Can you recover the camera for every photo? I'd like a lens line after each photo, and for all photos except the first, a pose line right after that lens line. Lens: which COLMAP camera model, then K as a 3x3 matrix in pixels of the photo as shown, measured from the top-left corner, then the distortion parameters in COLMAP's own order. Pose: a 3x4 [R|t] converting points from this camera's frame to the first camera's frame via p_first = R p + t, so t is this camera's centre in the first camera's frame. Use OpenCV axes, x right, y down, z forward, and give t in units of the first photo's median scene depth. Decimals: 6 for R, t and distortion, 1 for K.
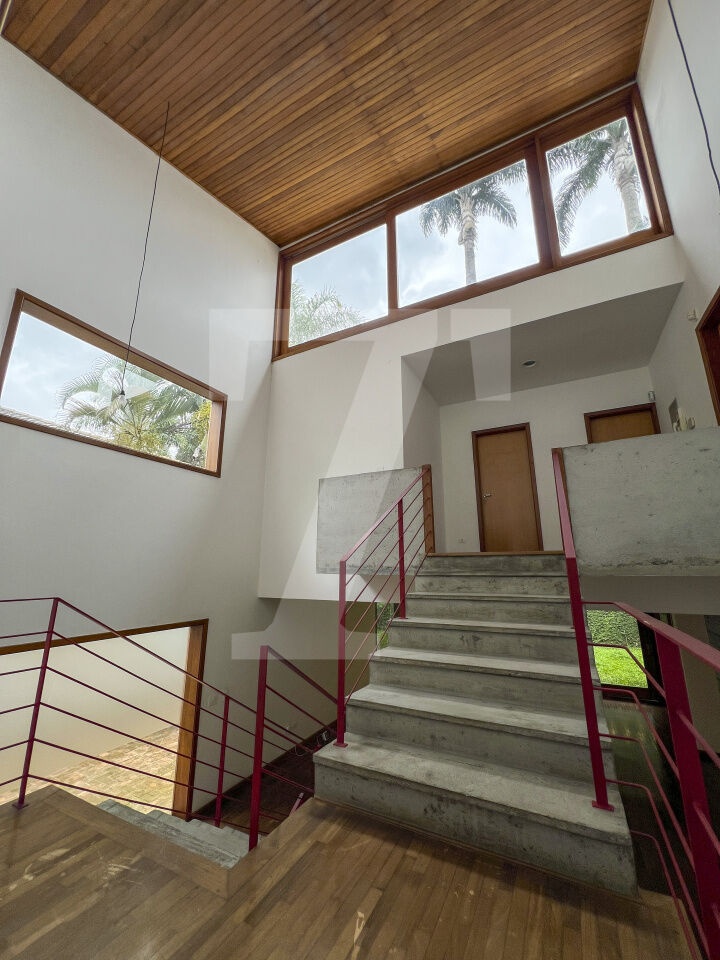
lens RADIAL K [[380.2, 0, 364.9], [0, 380.2, 477.5], [0, 0, 1]] dist [-0.005085, 0.001294]
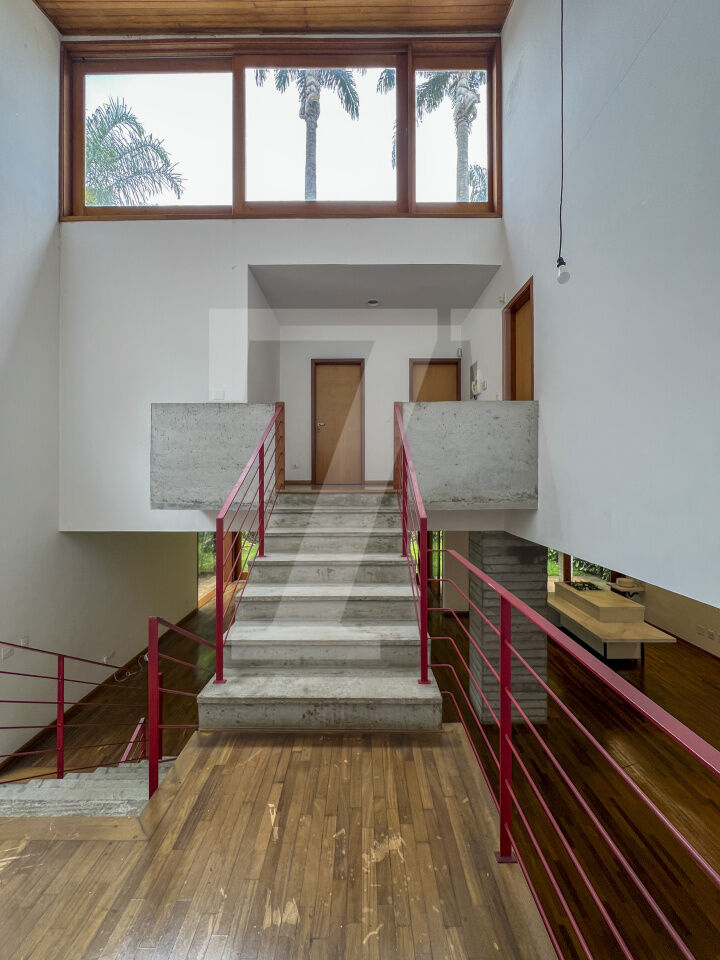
lens RADIAL K [[380.2, 0, 364.9], [0, 380.2, 477.5], [0, 0, 1]] dist [-0.005085, 0.001294]
pose [[0.889993, 0.003801, 0.455958, -0.200753], [-0.108339, 0.973092, 0.203356, -0.146928], [-0.442916, -0.230383, 0.866458, -0.004124]]
